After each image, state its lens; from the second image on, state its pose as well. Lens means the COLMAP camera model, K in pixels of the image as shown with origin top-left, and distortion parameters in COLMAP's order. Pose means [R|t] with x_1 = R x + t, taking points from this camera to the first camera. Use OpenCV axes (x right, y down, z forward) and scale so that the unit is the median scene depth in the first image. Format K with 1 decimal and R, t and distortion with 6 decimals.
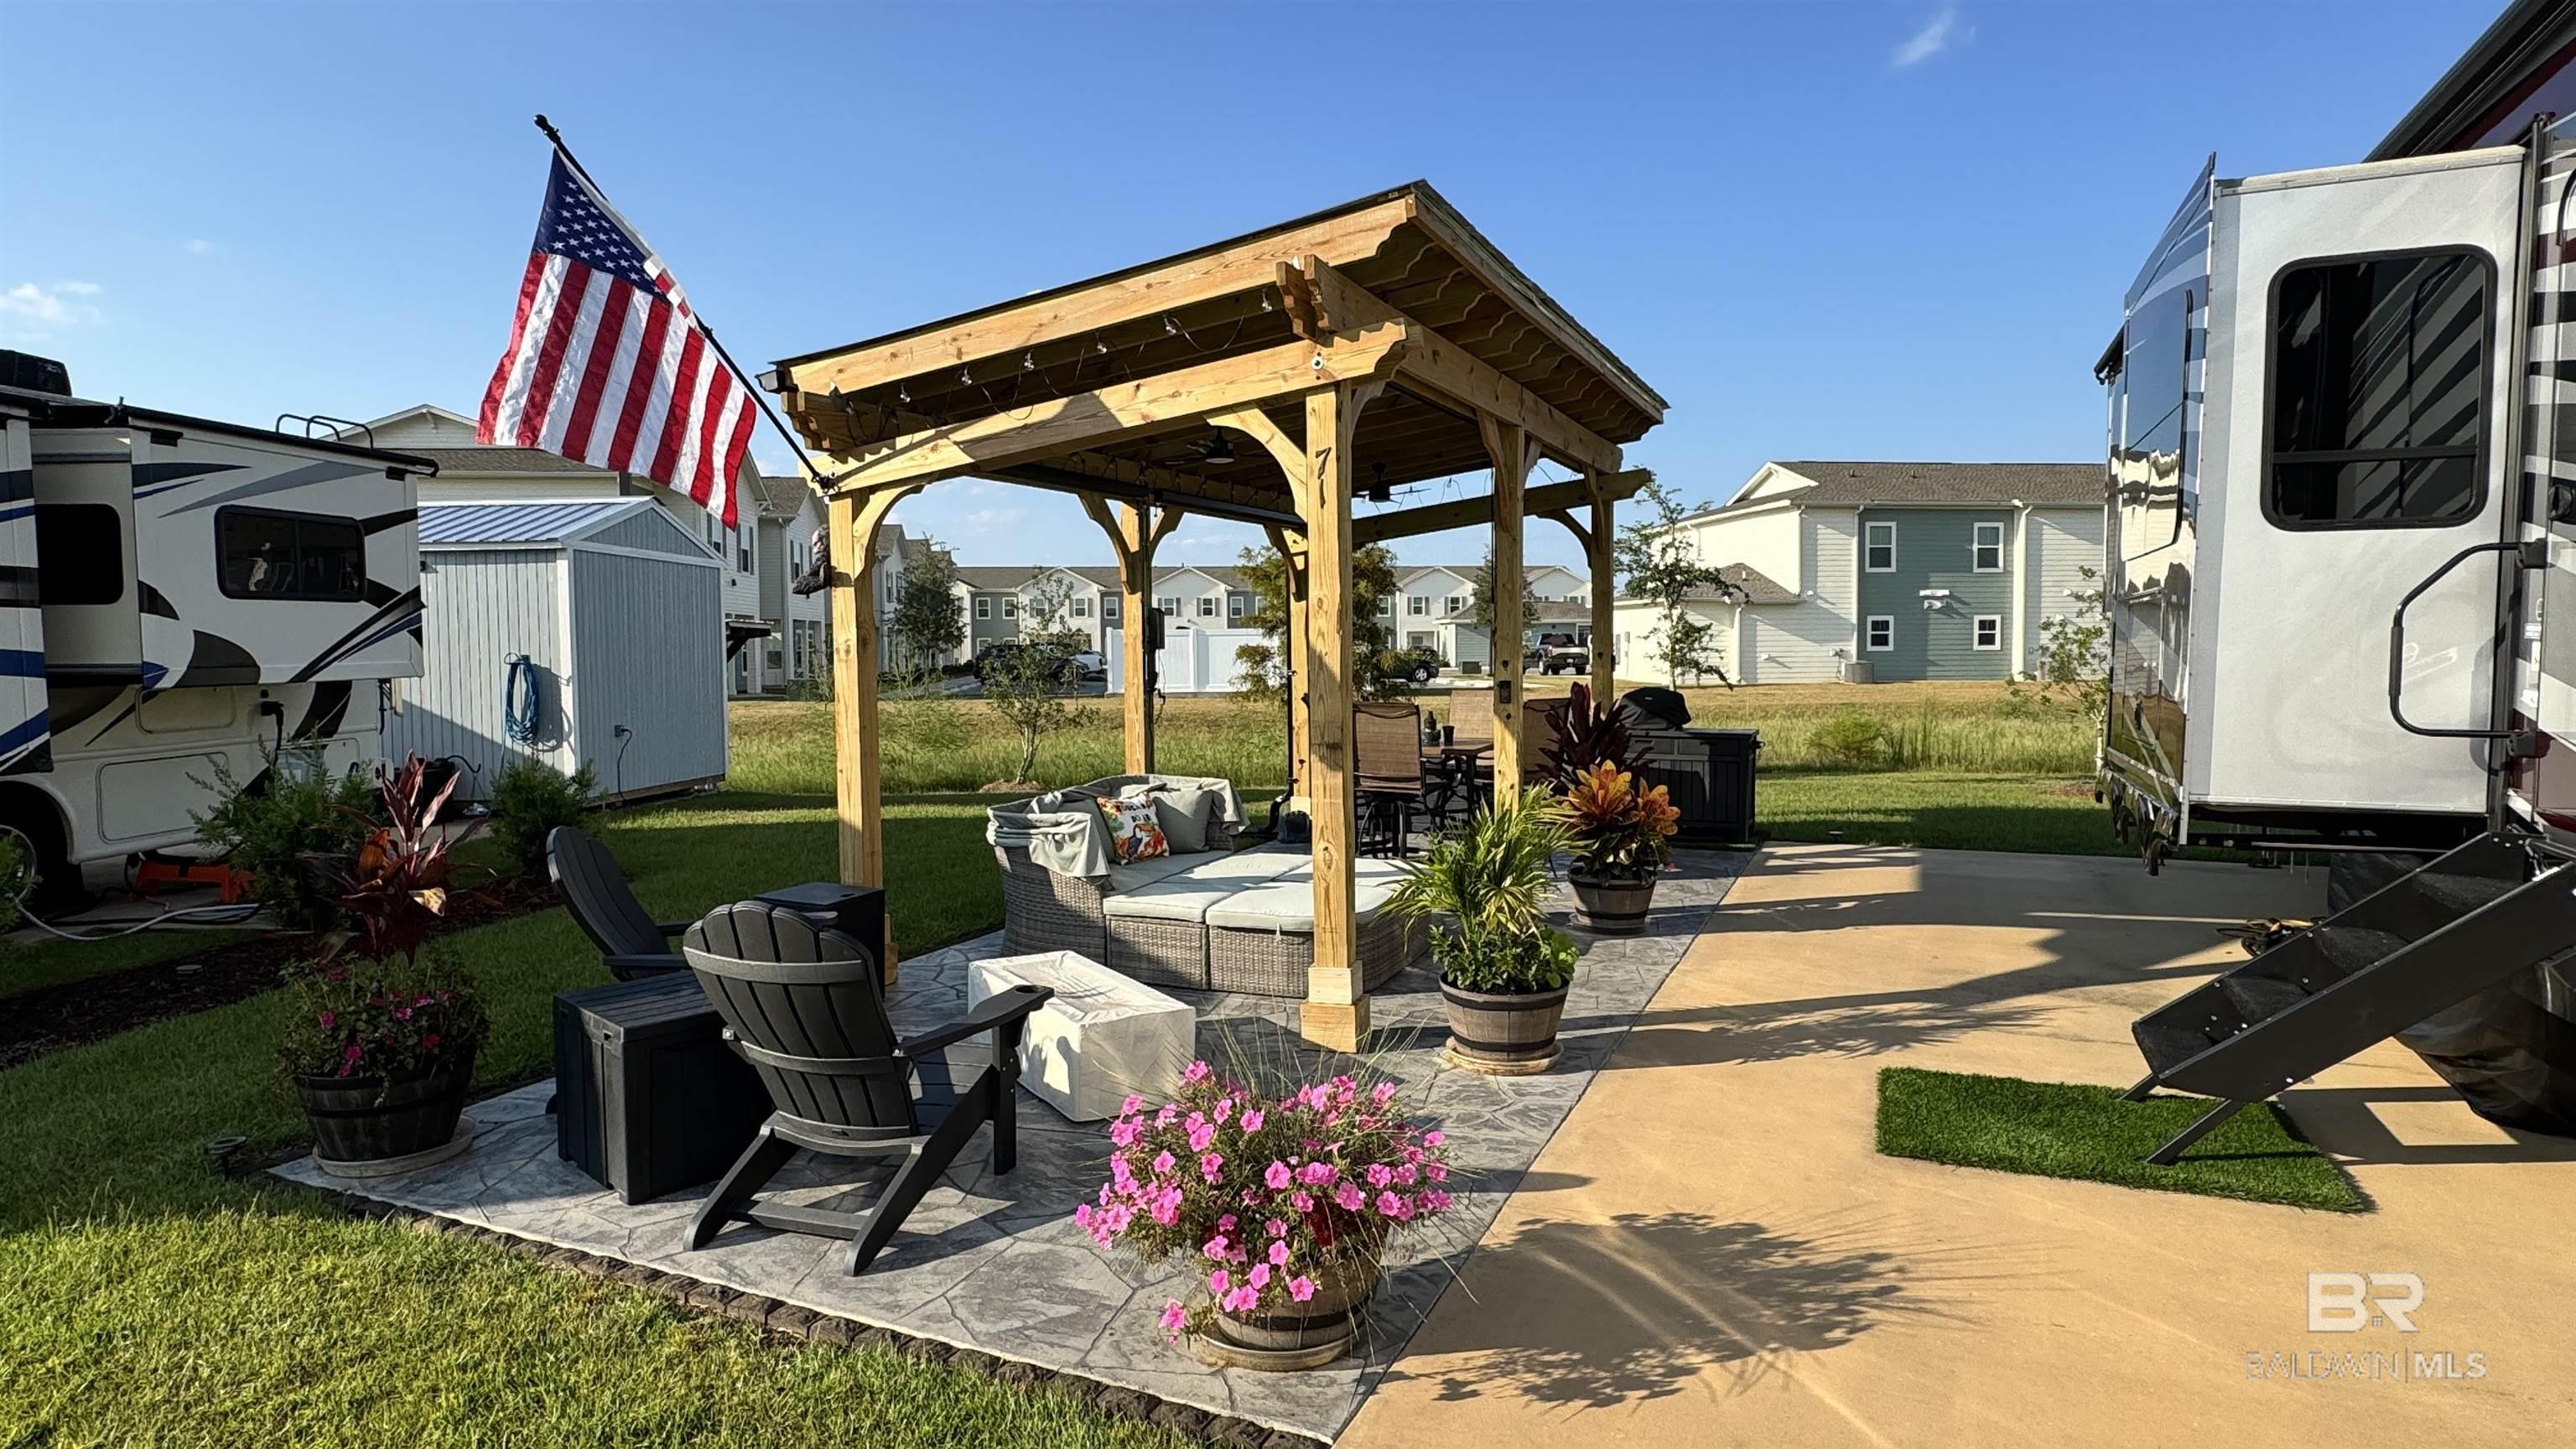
lens RADIAL K [[1396.7, 0, 1288.0], [0, 1396.7, 724.5], [0, 0, 1]] dist [-0.003151, -0.000710]
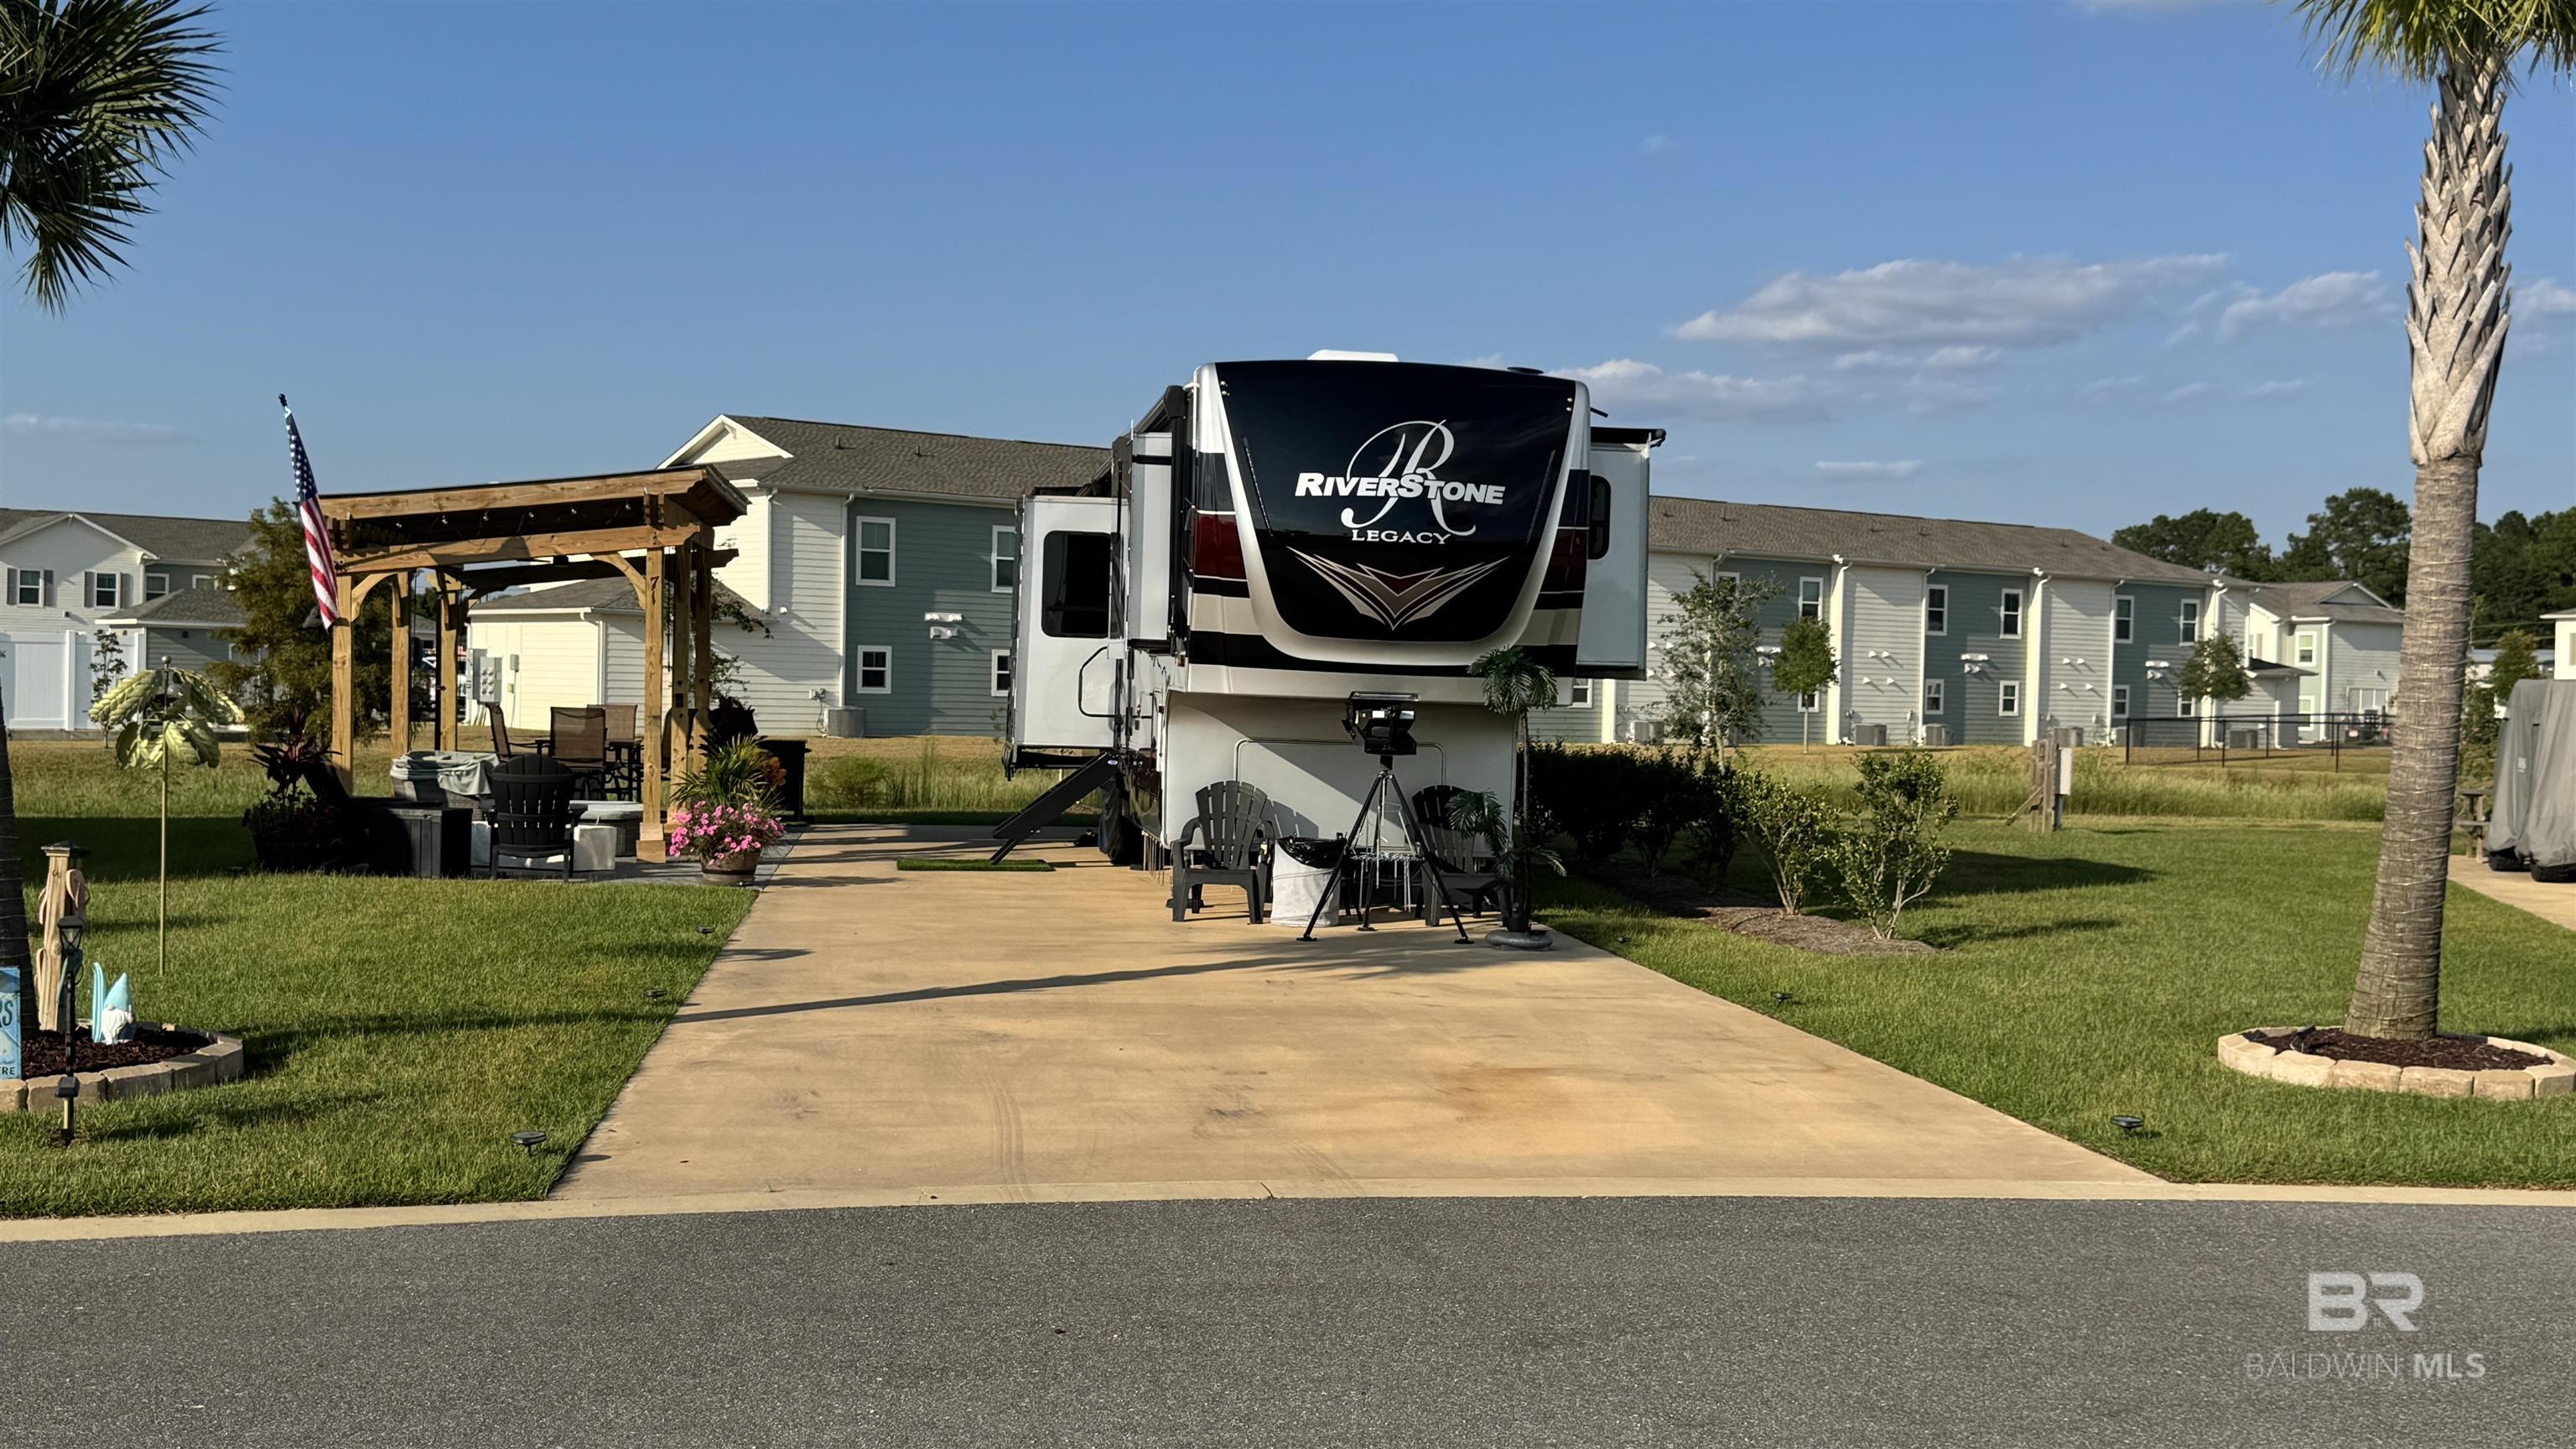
lens RADIAL K [[2786.7, 0, 1288.0], [0, 2786.7, 724.5], [0, 0, 1]] dist [0.211103, -0.566104]
pose [[0.851008, 0.021363, 0.524718, -0.989950], [0.000020, 0.999171, -0.040712, 0.142590], [-0.525153, 0.034657, 0.850302, -2.222327]]
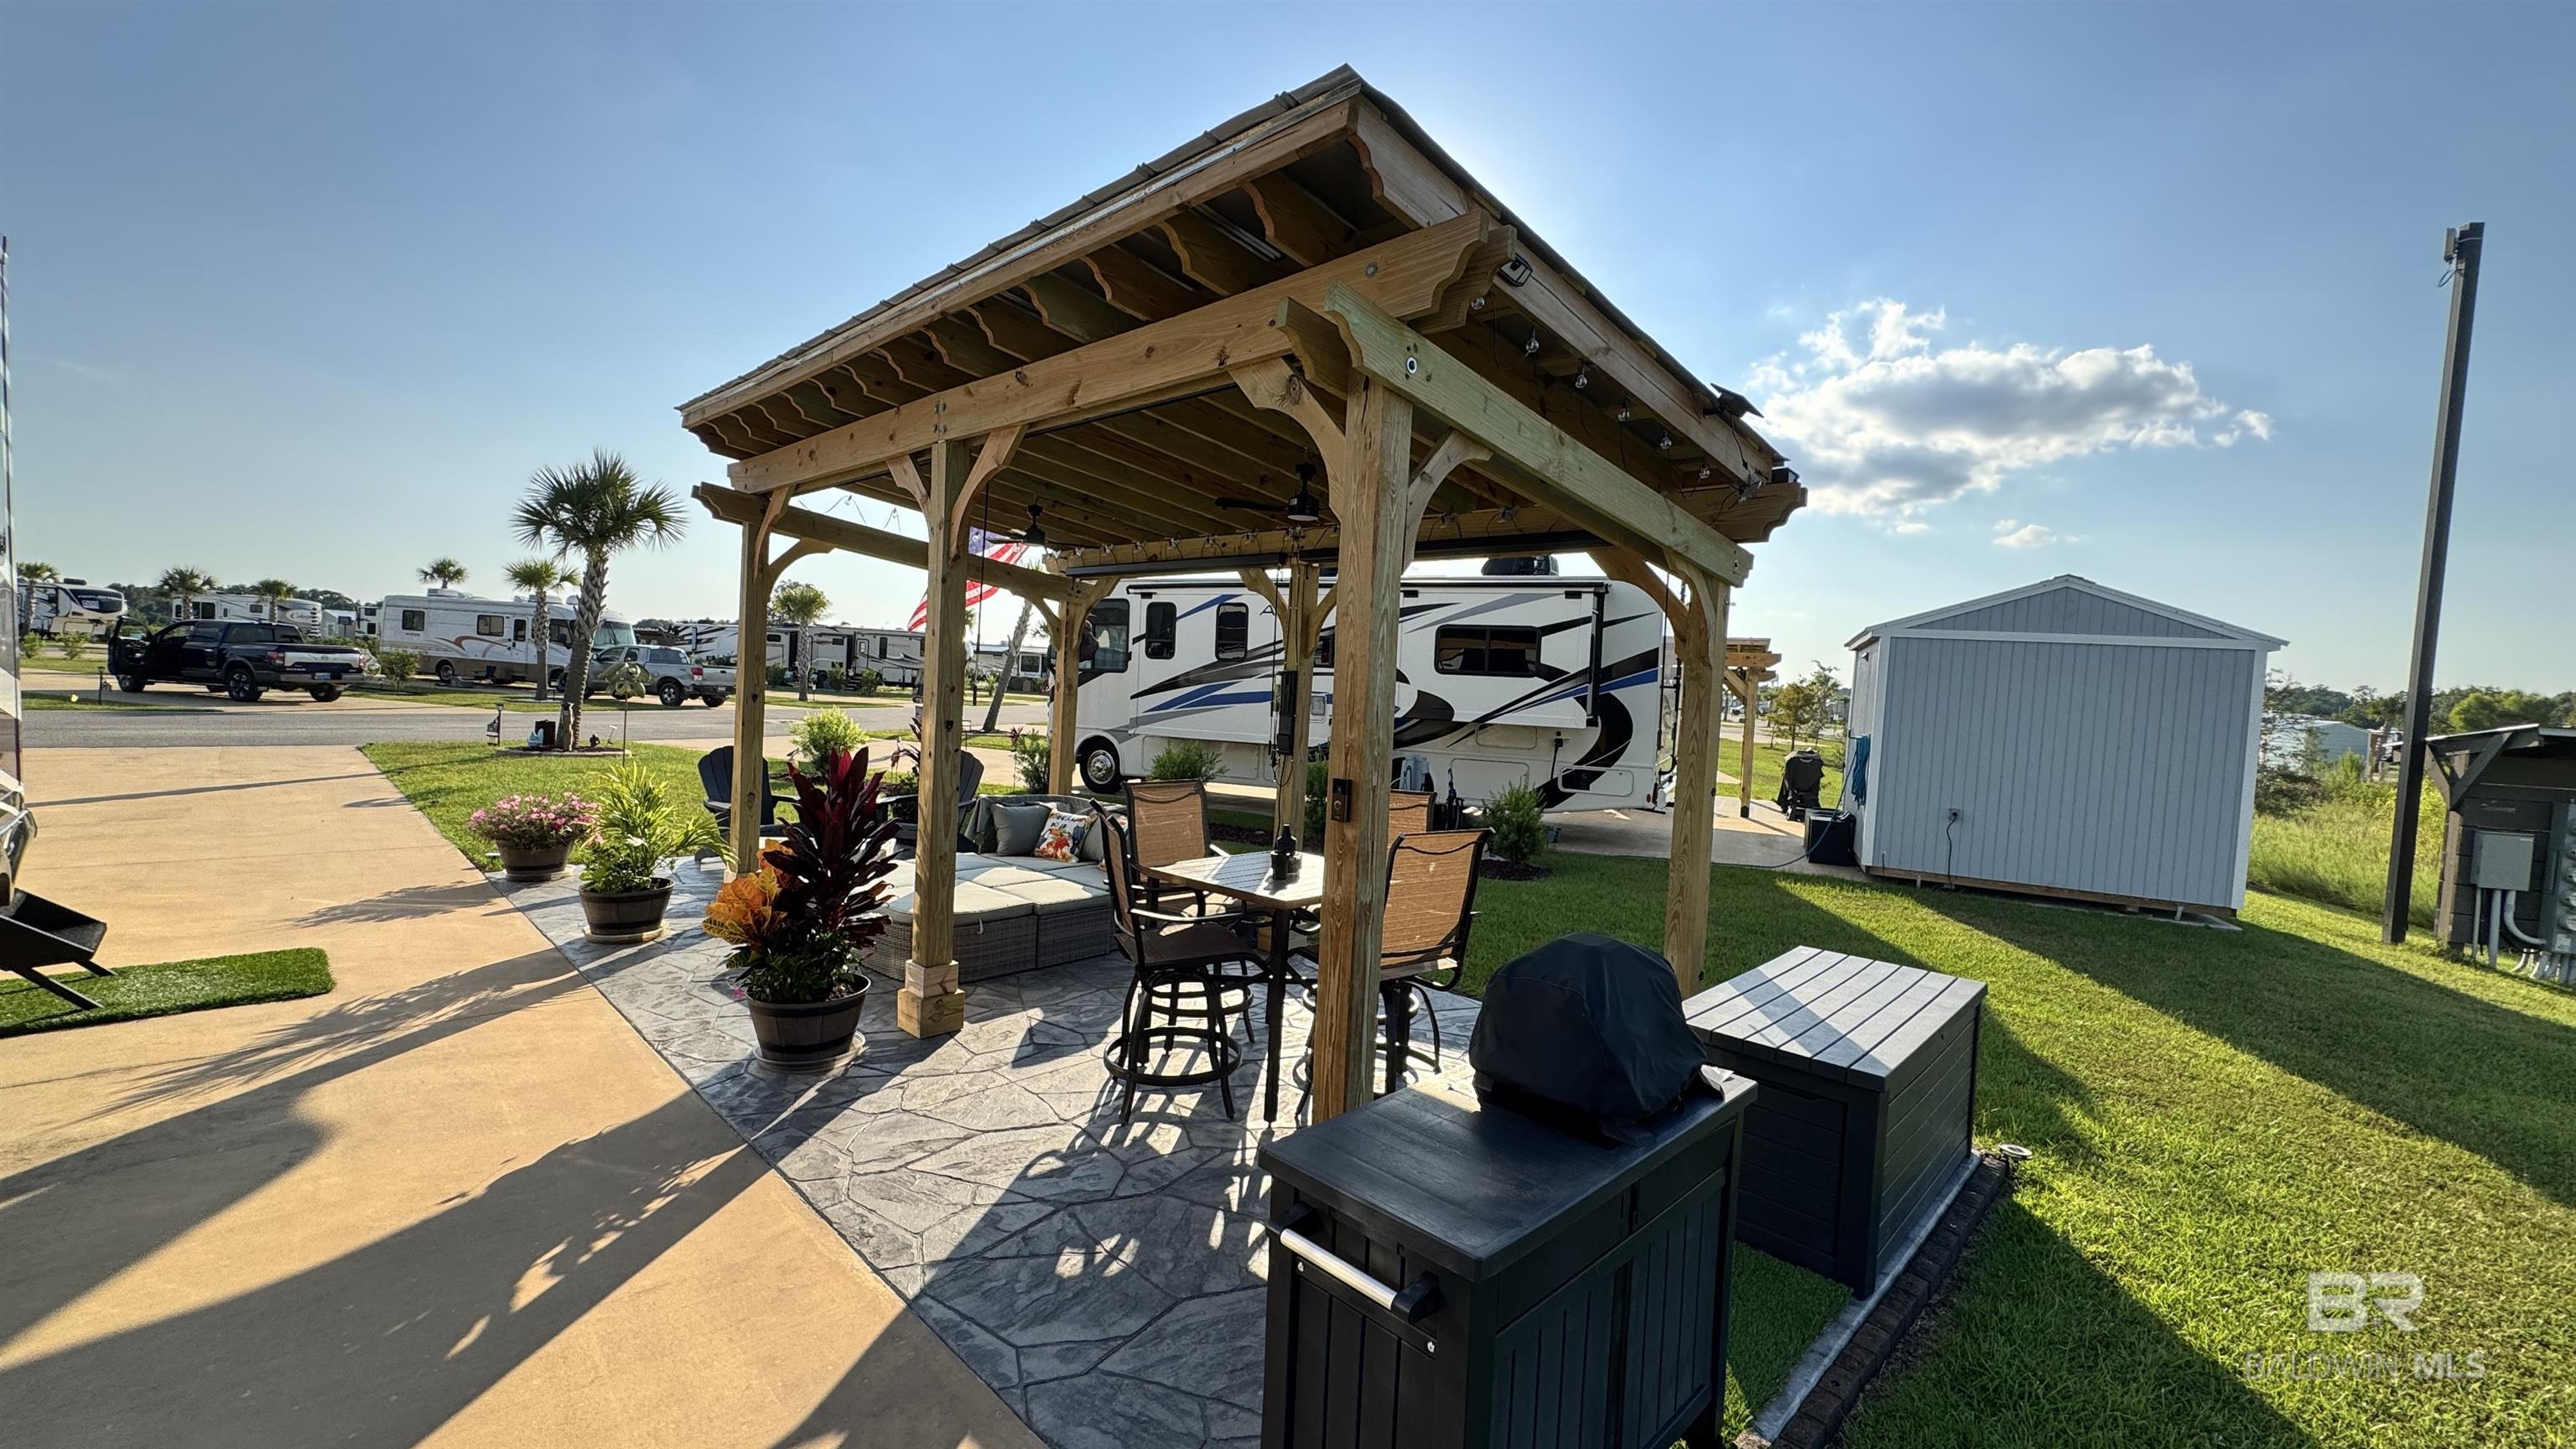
lens RADIAL K [[1020.3, 0, 1288.0], [0, 1020.3, 724.5], [0, 0, 1]] dist [-0.000786, -0.000074]
pose [[-0.347836, 0.030329, -0.937065, 0.710638], [-0.106185, 0.991771, 0.071515, -0.116977], [0.931523, 0.124378, -0.341753, 1.511774]]
